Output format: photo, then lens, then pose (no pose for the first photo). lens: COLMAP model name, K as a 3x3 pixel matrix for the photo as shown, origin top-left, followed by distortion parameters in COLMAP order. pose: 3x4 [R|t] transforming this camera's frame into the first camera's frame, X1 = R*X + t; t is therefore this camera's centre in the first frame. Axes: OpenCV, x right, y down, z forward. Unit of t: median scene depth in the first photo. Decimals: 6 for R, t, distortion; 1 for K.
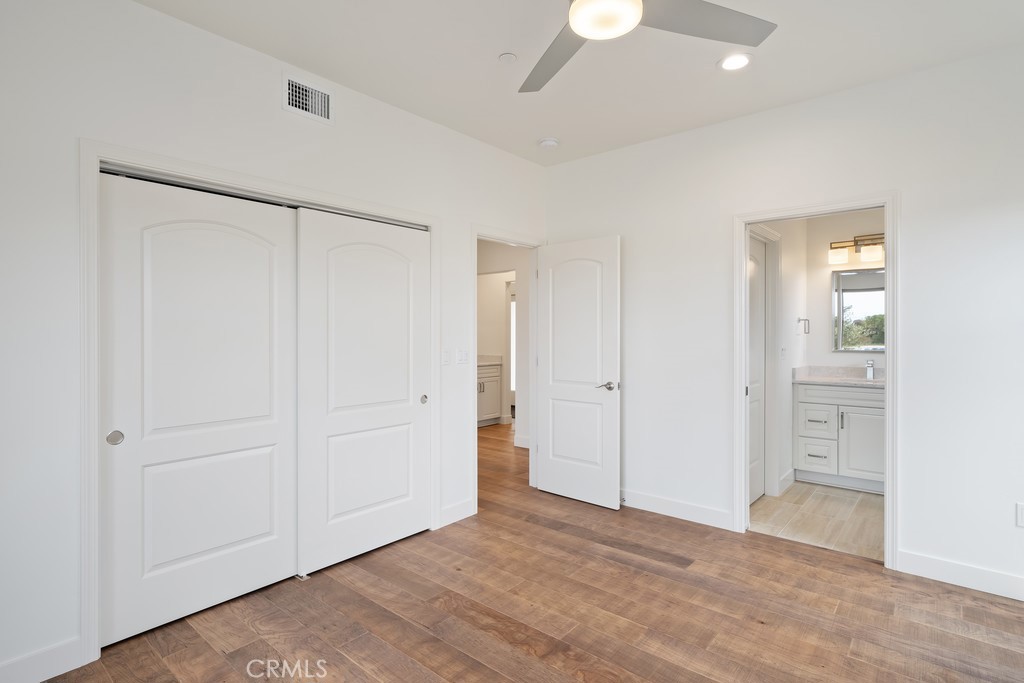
lens RADIAL K [[550.7, 0, 503.8], [0, 550.7, 342.2], [0, 0, 1]] dist [-0.004418, 0.003440]
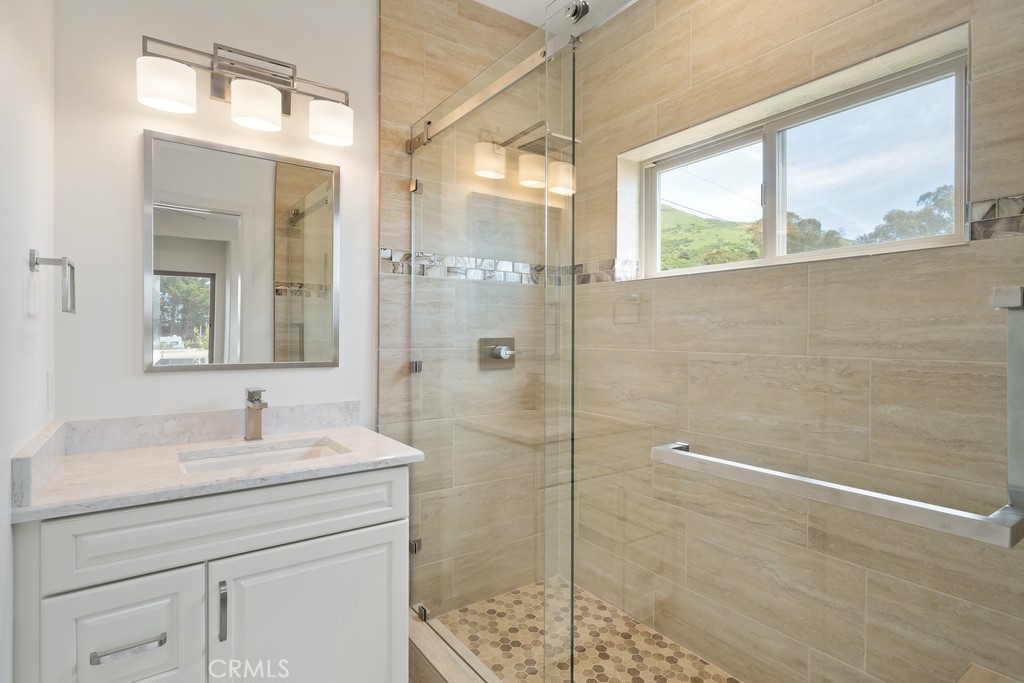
lens RADIAL K [[517.5, 0, 509.2], [0, 517.5, 338.5], [0, 0, 1]] dist [0.001577, -0.000336]
pose [[0.240063, -0.000495, 0.970757, 0.357185], [-0.009316, 0.999953, 0.002814, -0.005831], [-0.970713, -0.009719, 0.240047, 0.732174]]
